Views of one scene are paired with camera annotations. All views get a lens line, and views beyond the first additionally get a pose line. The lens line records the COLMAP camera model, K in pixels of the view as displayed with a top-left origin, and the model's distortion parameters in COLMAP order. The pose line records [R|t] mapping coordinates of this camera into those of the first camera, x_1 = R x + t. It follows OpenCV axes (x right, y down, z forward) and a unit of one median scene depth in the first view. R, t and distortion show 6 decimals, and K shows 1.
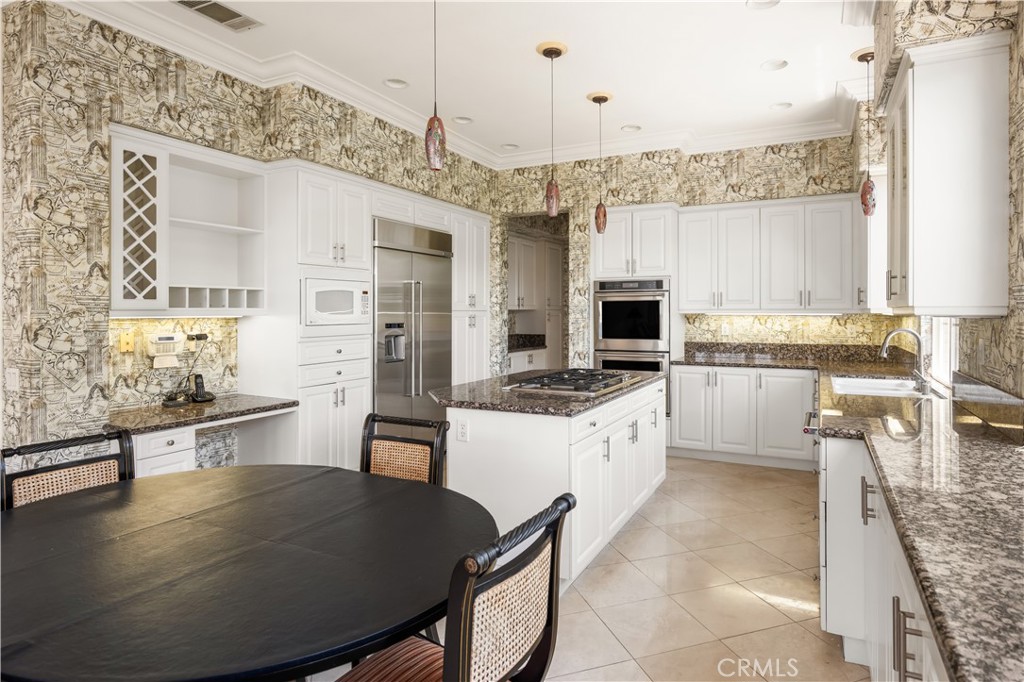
lens RADIAL K [[569.5, 0, 546.1], [0, 569.5, 312.1], [0, 0, 1]] dist [0.002015, 0.000776]
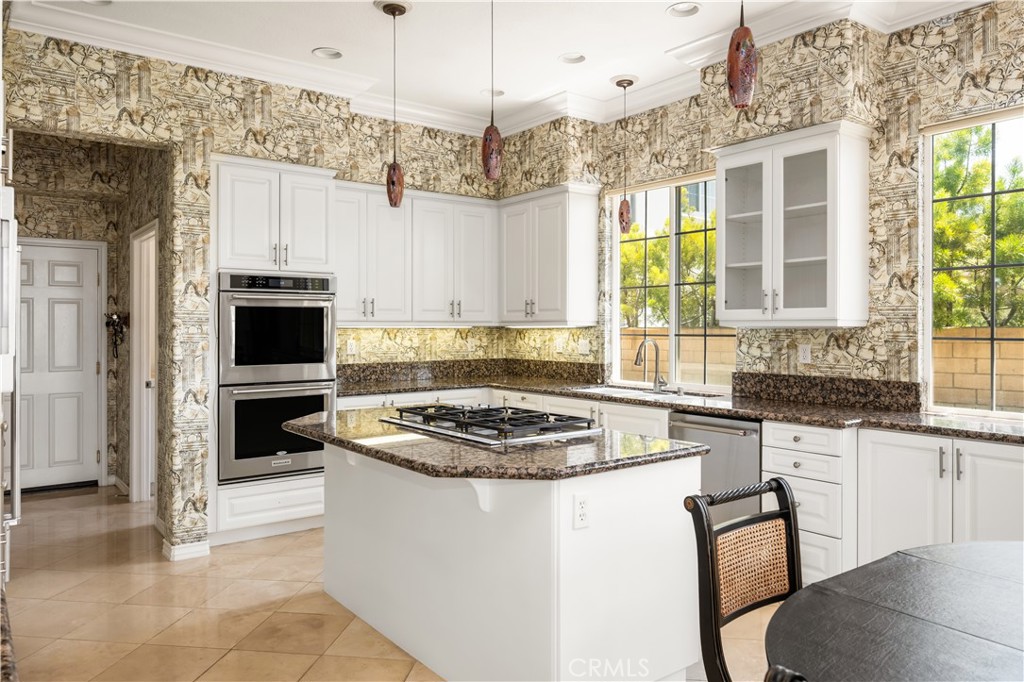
lens RADIAL K [[720.6, 0, 512.8], [0, 720.6, 326.6], [0, 0, 1]] dist [-0.001077, 0.001033]
pose [[0.454562, 0.000700, 0.890715, -0.501276], [-0.001471, 0.999999, -0.000035, 0.002976], [-0.890714, -0.001294, 0.454563, 0.401724]]
